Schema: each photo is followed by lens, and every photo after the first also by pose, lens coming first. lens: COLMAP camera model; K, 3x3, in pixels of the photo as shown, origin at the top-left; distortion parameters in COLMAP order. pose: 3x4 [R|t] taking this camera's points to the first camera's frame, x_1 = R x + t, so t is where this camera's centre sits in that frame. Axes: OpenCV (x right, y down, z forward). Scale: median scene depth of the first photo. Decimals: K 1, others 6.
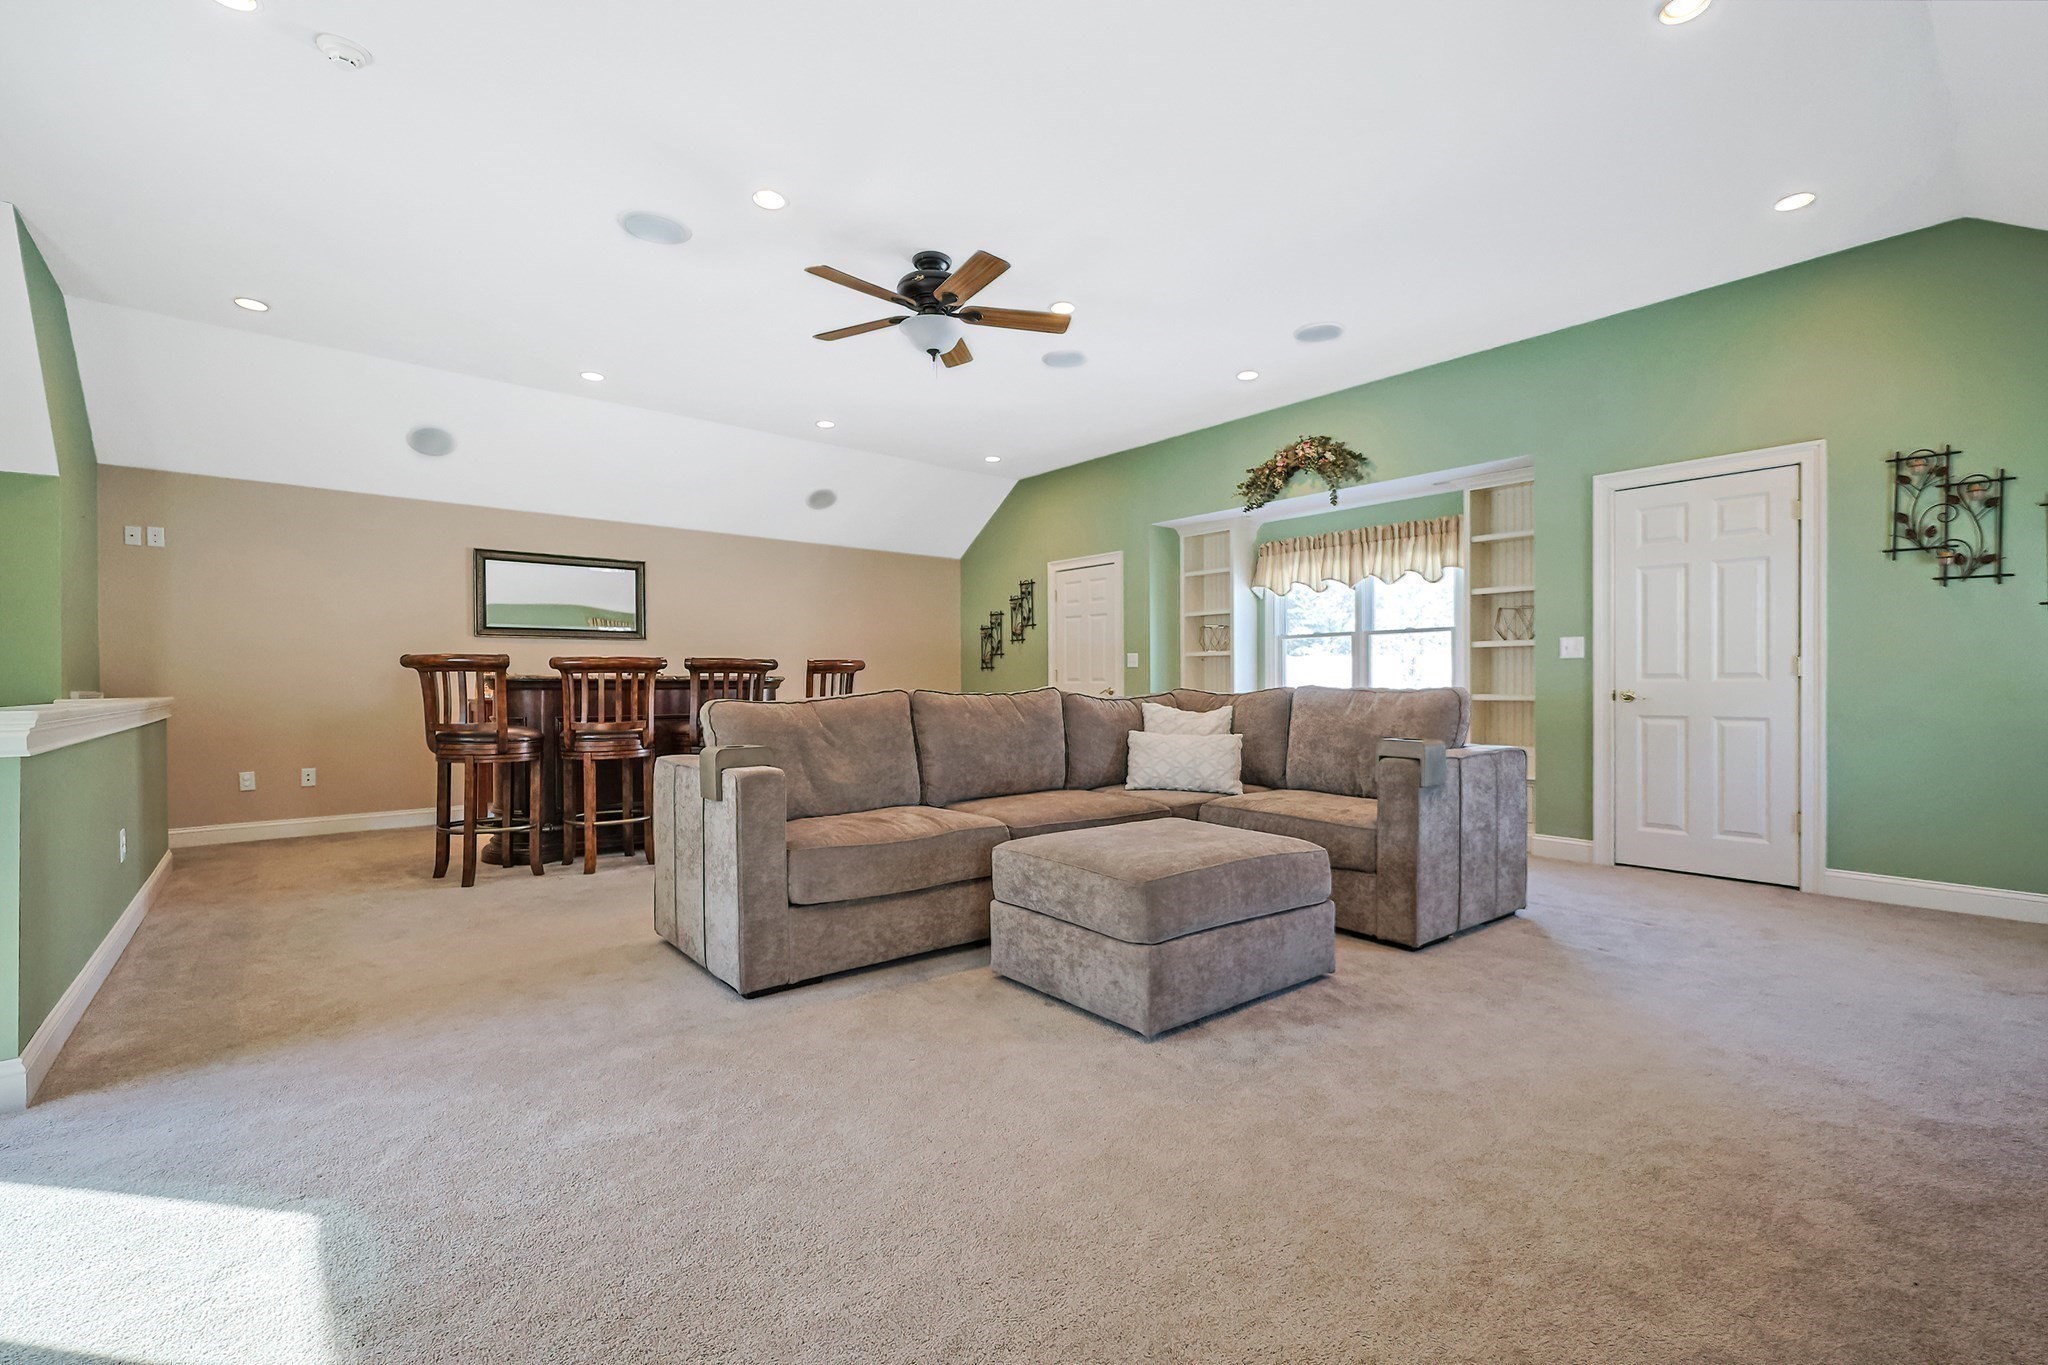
lens RADIAL K [[873.6, 0, 1026.1], [0, 873.6, 669.8], [0, 0, 1]] dist [0.000411, -0.000272]
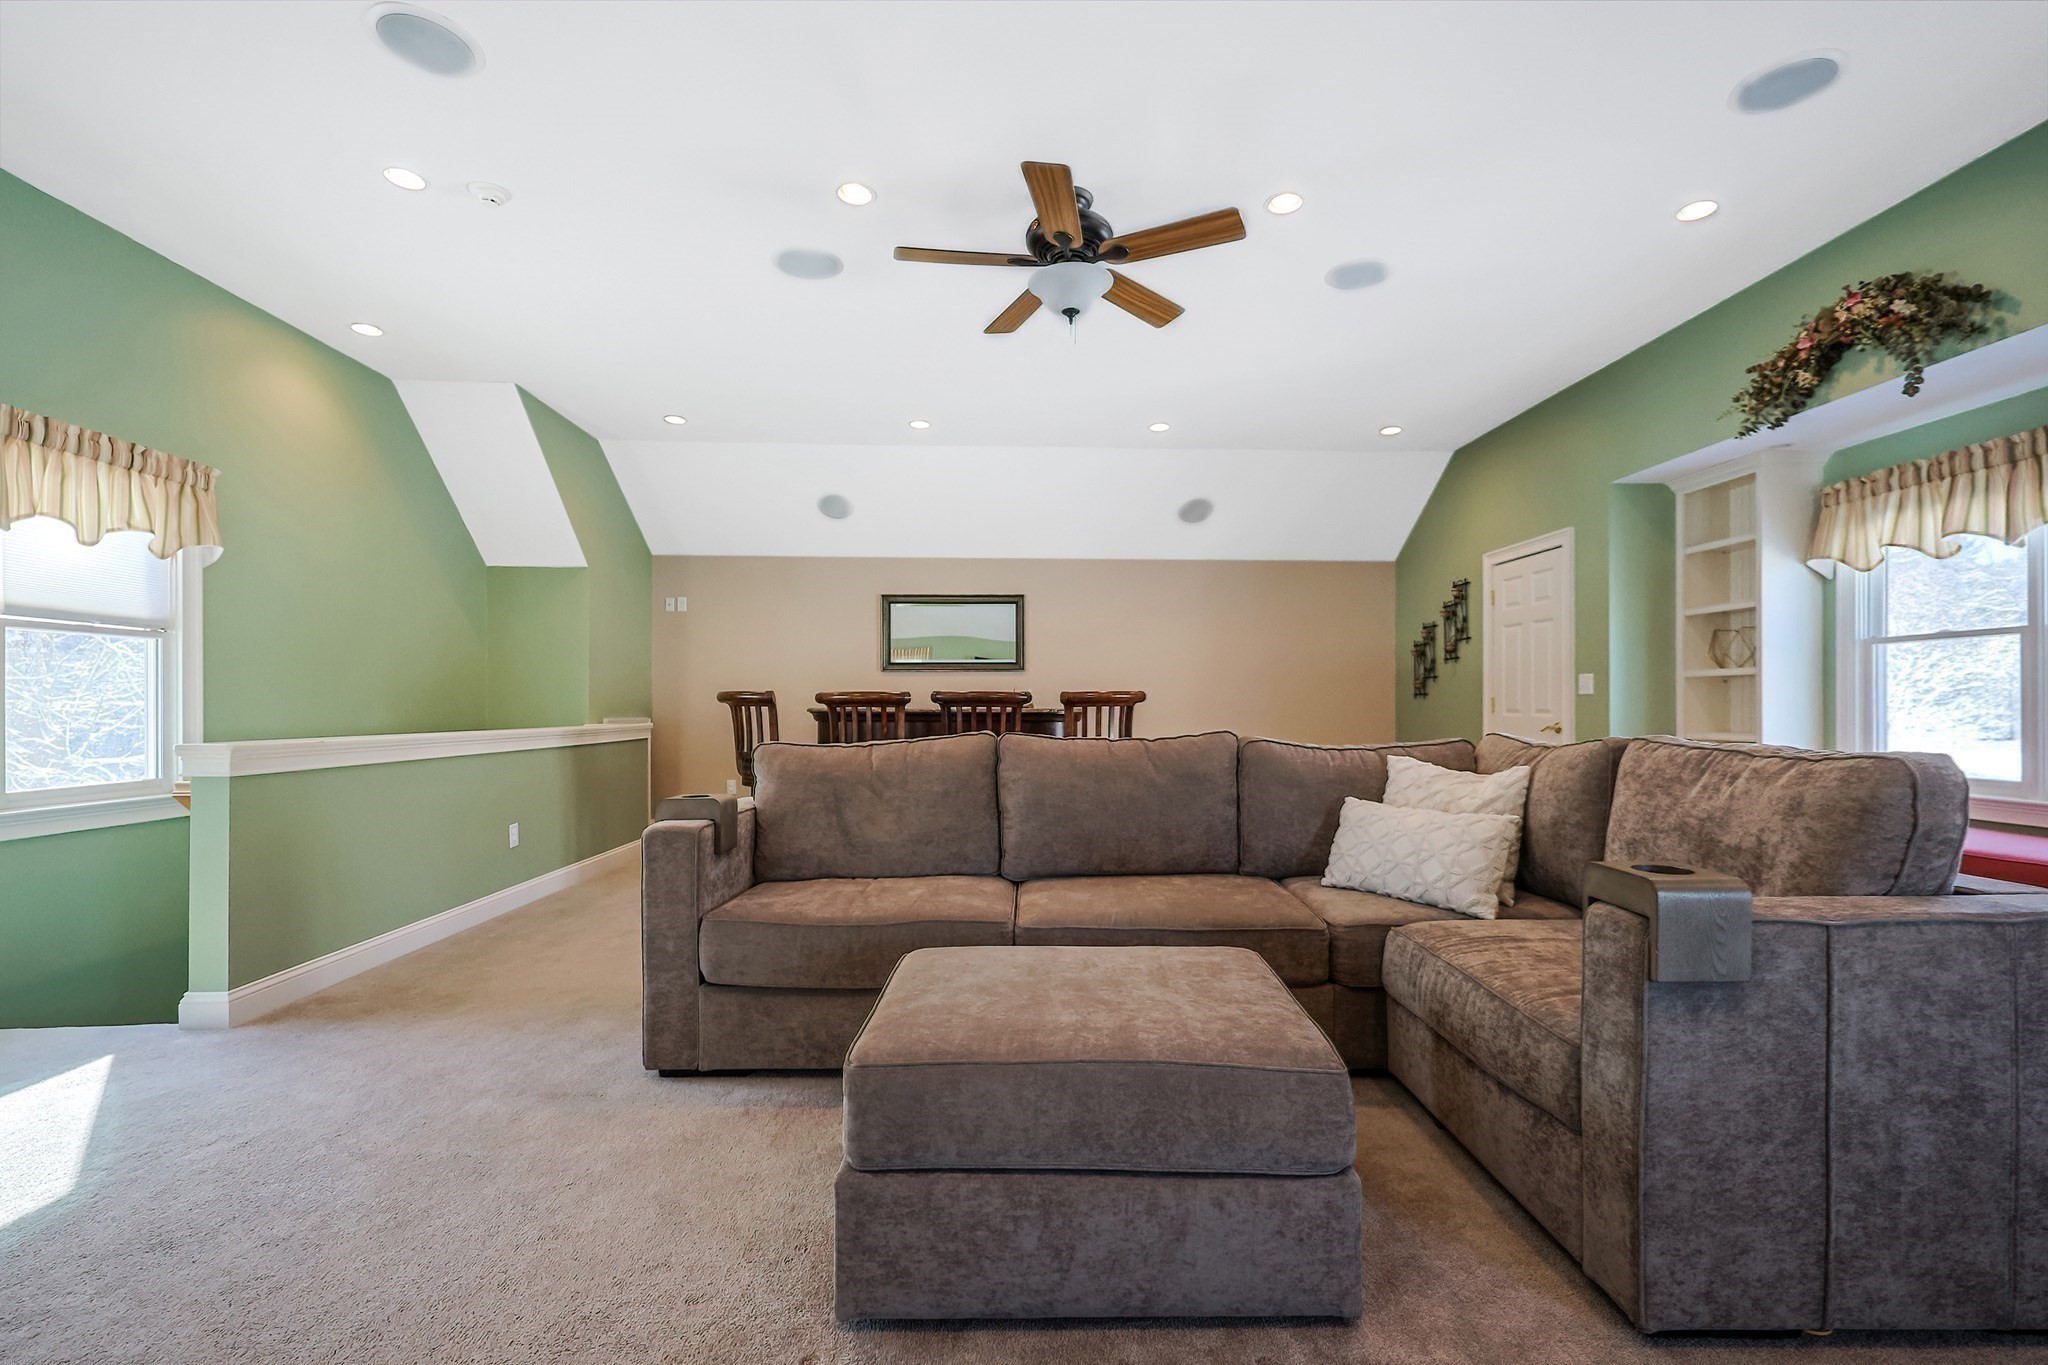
lens RADIAL K [[878.6, 0, 1024.8], [0, 878.6, 687.6], [0, 0, 1]] dist [0.002200, 0.000673]
pose [[0.791046, -0.010692, -0.611664, 0.233151], [0.007551, 0.999942, -0.007714, -0.007552], [0.611711, 0.001484, 0.791080, 0.217499]]
